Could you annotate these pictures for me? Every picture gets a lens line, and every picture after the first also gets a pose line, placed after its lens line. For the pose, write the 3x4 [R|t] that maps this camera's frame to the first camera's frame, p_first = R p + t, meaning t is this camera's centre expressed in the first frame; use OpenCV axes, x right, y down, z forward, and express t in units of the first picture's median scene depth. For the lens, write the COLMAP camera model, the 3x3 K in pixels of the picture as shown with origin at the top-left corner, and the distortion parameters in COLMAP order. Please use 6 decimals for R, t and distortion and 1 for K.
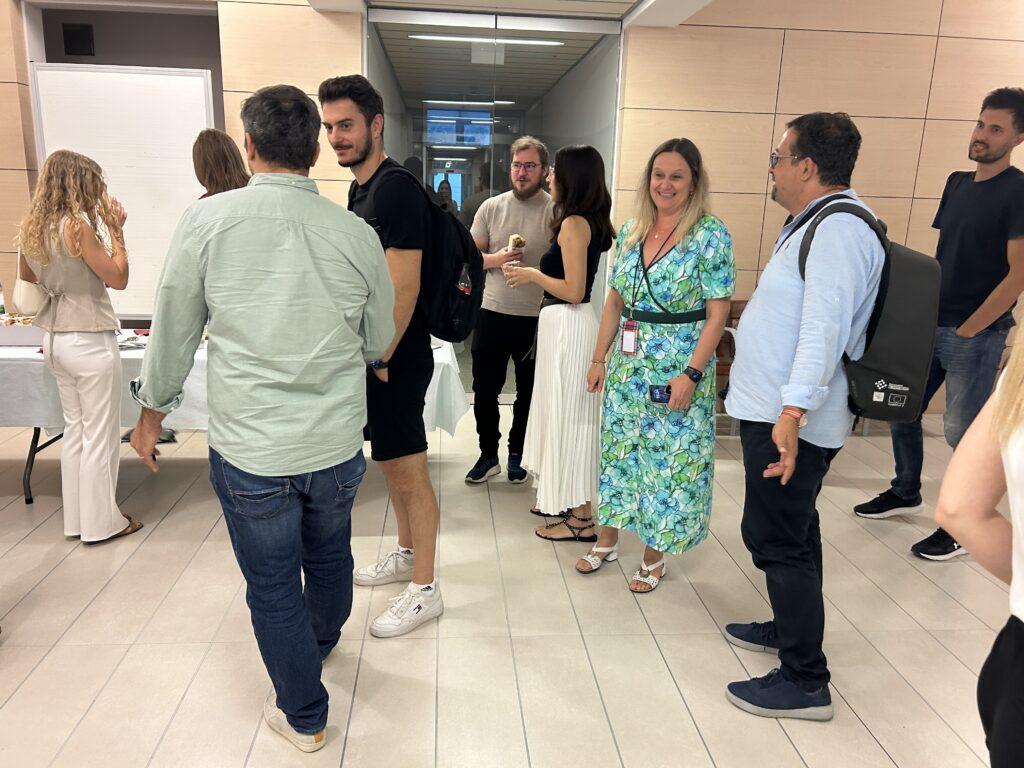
lens RADIAL K [[768.5, 0, 507.4], [0, 768.5, 394.1], [0, 0, 1]] dist [0.093548, 0.002044]
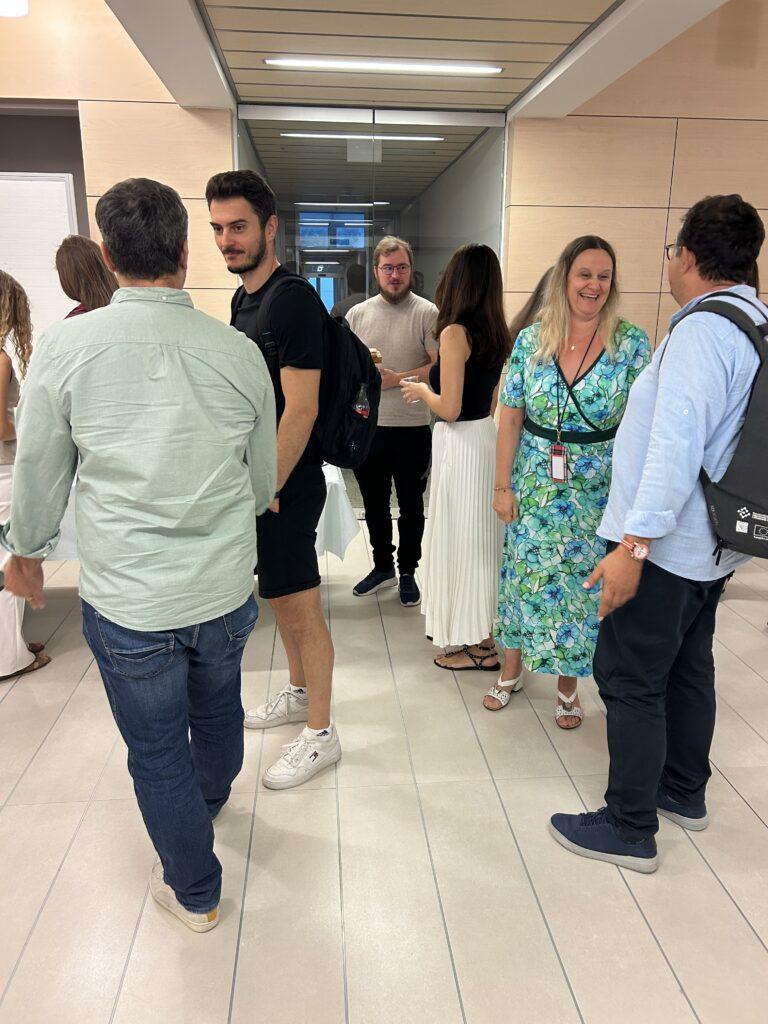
lens RADIAL K [[768.5, 0, 384.0], [0, 768.5, 512.0], [0, 0, 1]] dist [0.093548, 0.002044]
pose [[0.999784, -0.020696, 0.001866, -0.032765], [0.020659, 0.999626, 0.017905, -0.031106], [-0.002236, -0.017863, 0.999838, 0.096883]]
